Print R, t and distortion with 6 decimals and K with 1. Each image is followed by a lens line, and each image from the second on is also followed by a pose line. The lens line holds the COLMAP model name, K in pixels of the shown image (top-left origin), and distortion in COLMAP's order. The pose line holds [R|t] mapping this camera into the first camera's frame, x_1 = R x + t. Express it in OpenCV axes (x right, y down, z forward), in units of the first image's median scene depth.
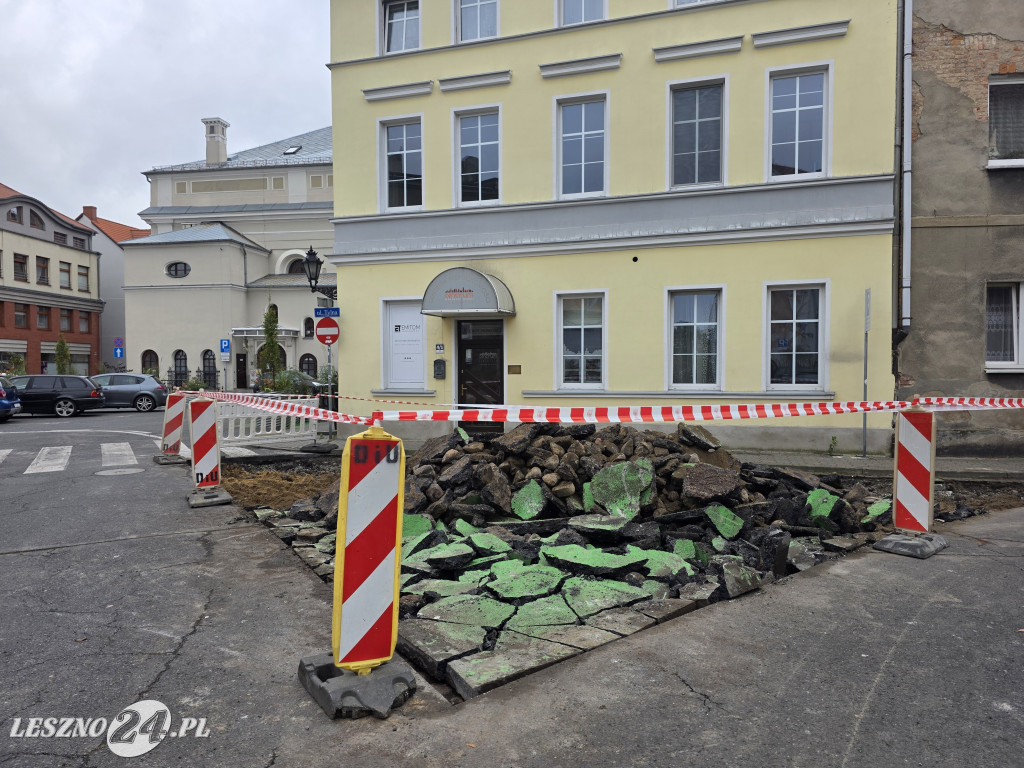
lens RADIAL K [[686.6, 0, 513.4], [0, 686.6, 384.4], [0, 0, 1]] dist [0.064779, -0.060102]
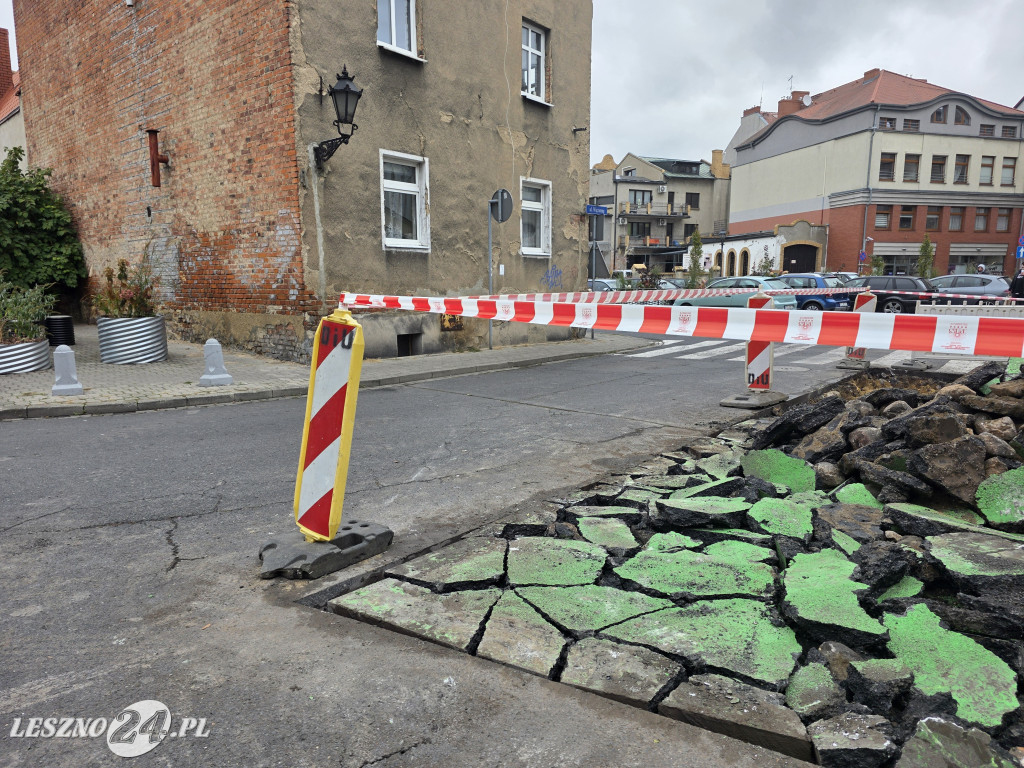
lens RADIAL K [[686.6, 0, 511.3], [0, 686.6, 390.0], [0, 0, 1]] dist [0.064779, -0.060102]
pose [[0.338603, 0.150106, -0.928879, 0.191959], [-0.016325, 0.987982, 0.153706, 0.005090], [0.940788, -0.036882, 0.336984, 0.217291]]
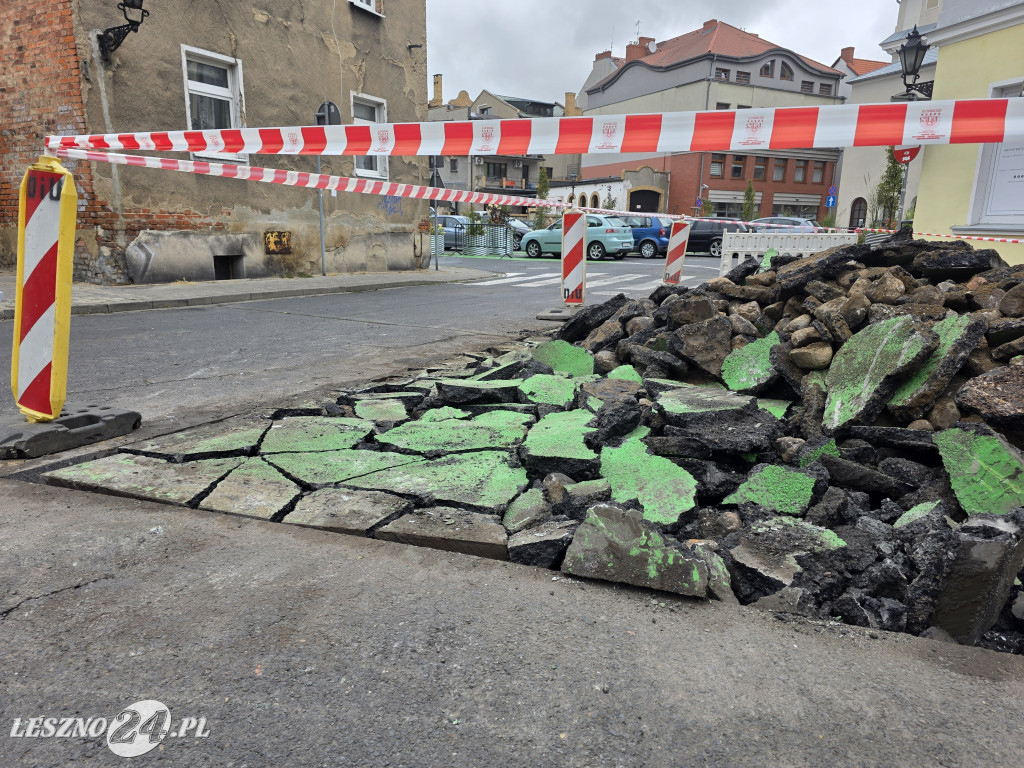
lens RADIAL K [[686.6, 0, 516.1], [0, 686.6, 392.3], [0, 0, 1]] dist [0.064779, -0.060102]
pose [[0.519161, 0.211220, -0.828166, 0.210887], [-0.036141, 0.973540, 0.225641, 0.031473], [0.853912, -0.087214, 0.513057, 0.248954]]
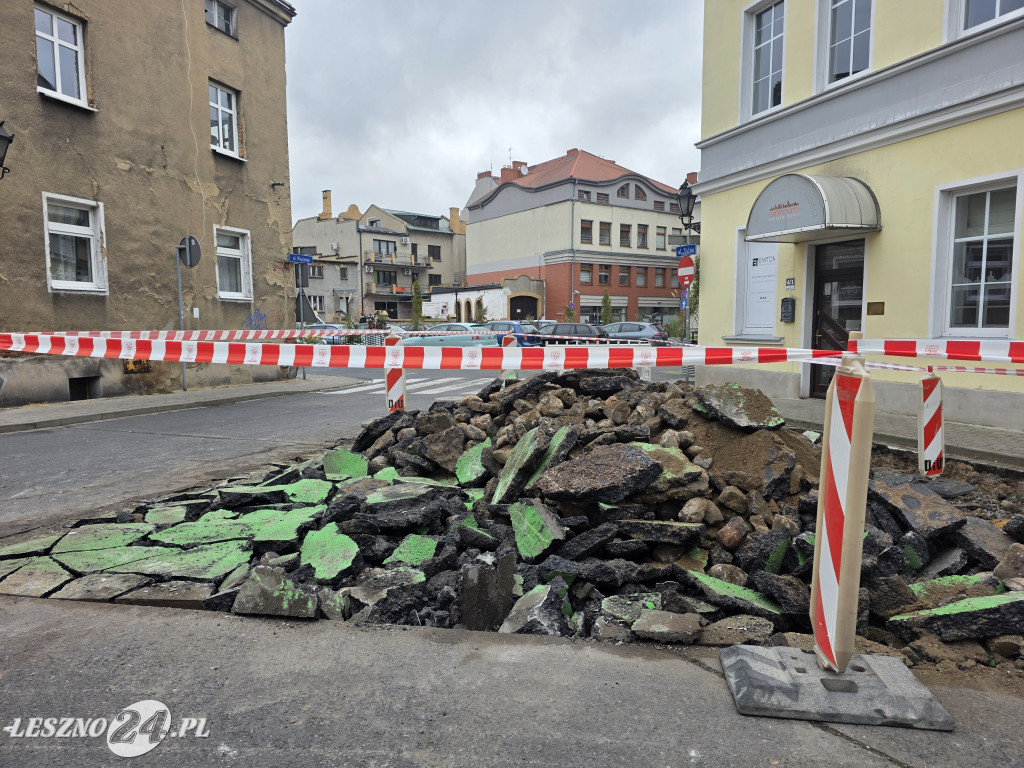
lens RADIAL K [[686.6, 0, 516.6], [0, 686.6, 391.1], [0, 0, 1]] dist [0.064779, -0.060102]
pose [[0.633936, 0.073771, -0.769859, 0.333783], [-0.013421, 0.996340, 0.084422, 0.007927], [0.773269, -0.043186, 0.632605, 0.259459]]
